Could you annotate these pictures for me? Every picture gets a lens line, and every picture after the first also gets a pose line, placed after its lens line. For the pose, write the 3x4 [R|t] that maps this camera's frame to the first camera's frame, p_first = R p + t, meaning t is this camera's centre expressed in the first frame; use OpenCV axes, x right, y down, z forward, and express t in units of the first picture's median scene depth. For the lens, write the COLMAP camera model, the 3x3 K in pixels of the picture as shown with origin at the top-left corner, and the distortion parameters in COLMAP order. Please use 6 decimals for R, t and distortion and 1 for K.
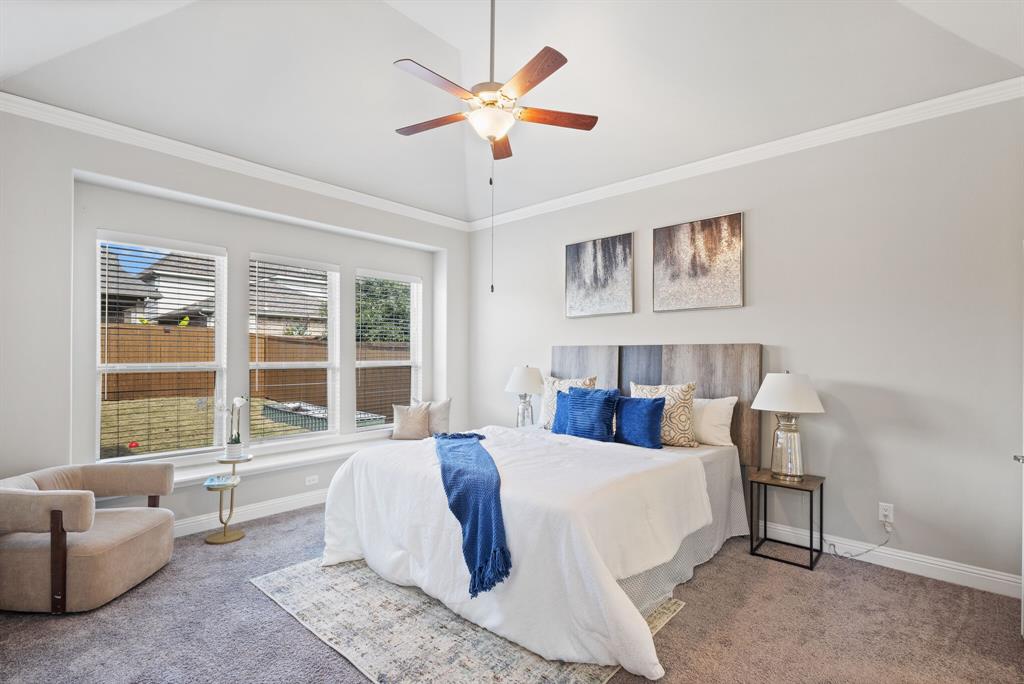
lens RADIAL K [[481.1, 0, 512.0], [0, 481.1, 352.1], [0, 0, 1]] dist [0.006552, -0.000454]
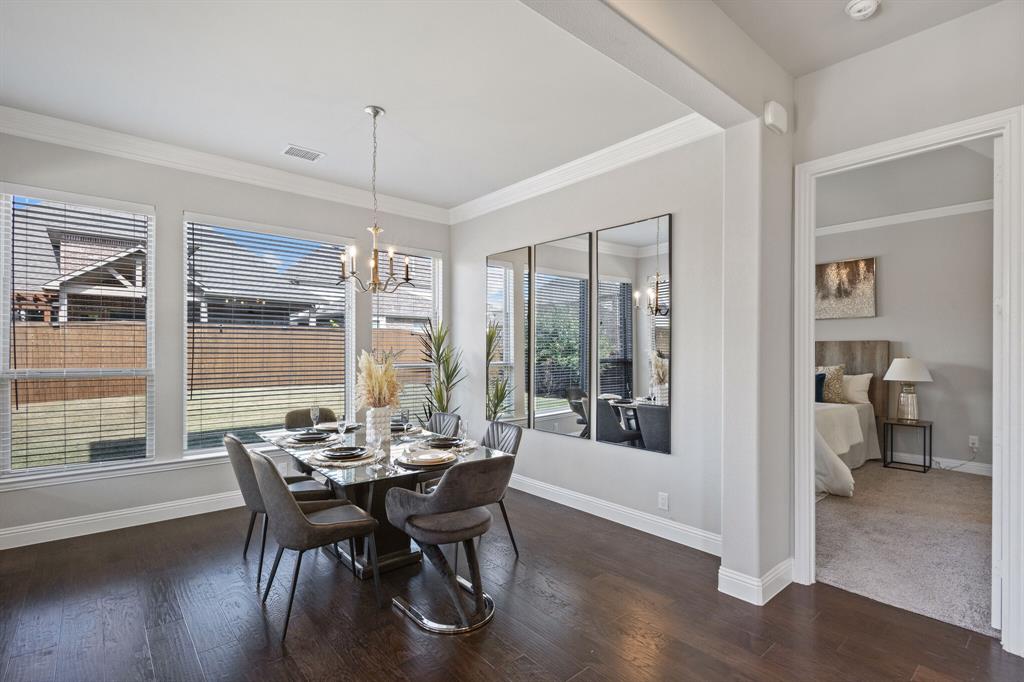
lens RADIAL K [[481.1, 0, 518.7], [0, 481.1, 349.4], [0, 0, 1]] dist [0.006552, -0.000454]
pose [[0.992147, -0.003801, -0.125016, -0.499699], [0.004176, 0.999988, 0.002738, 0.003097], [0.125004, -0.003239, 0.992151, -0.741692]]
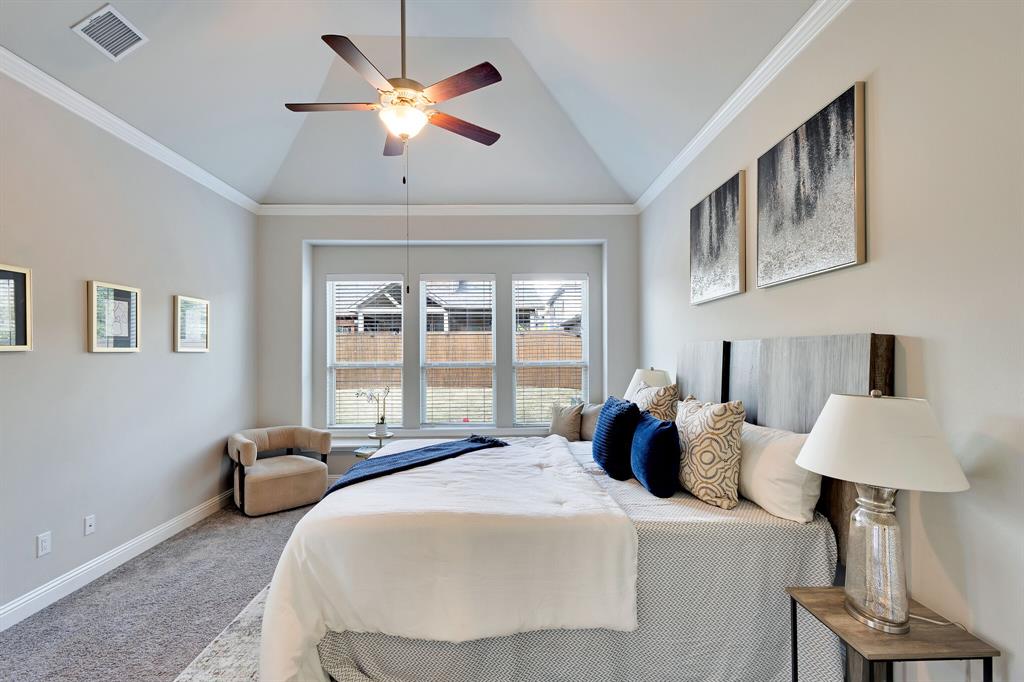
lens RADIAL K [[471.6, 0, 509.9], [0, 471.6, 347.1], [0, 0, 1]] dist [0.002470, 0.000235]
pose [[0.684614, -0.015365, -0.728743, 0.607118], [0.013070, 0.999876, -0.008803, -0.003838], [0.728788, -0.003498, 0.684730, 0.382822]]
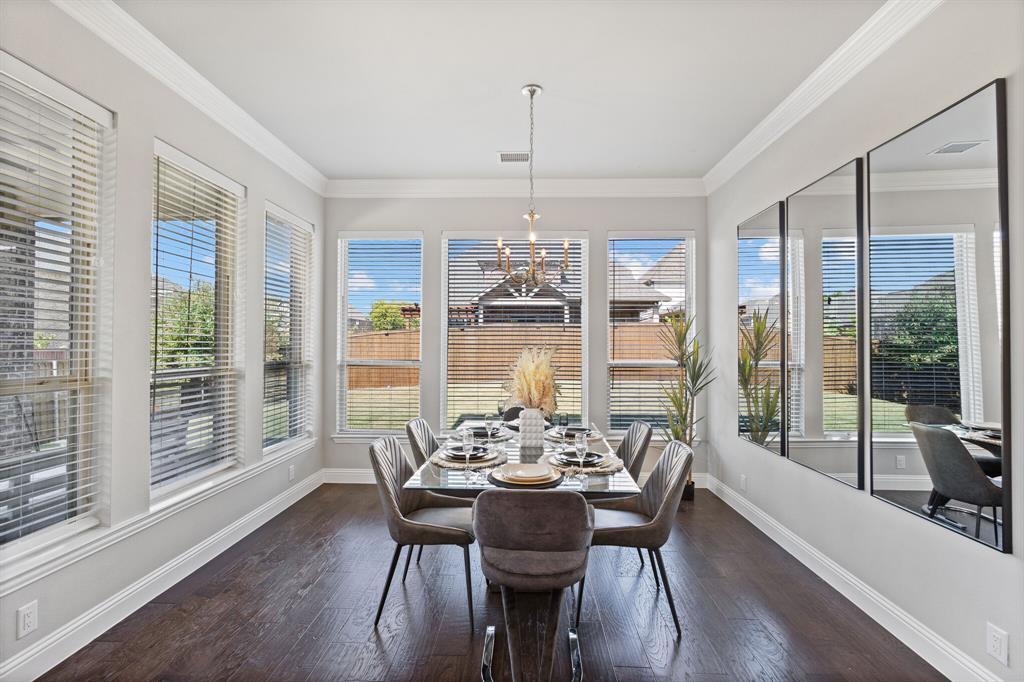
lens RADIAL K [[481.1, 0, 508.6], [0, 481.1, 332.7], [0, 0, 1]] dist [0.006552, -0.000454]
pose [[0.642925, -0.025926, -0.765490, -0.307978], [0.006475, 0.999575, -0.028416, 0.005814], [0.765902, 0.013313, 0.642820, -0.499899]]
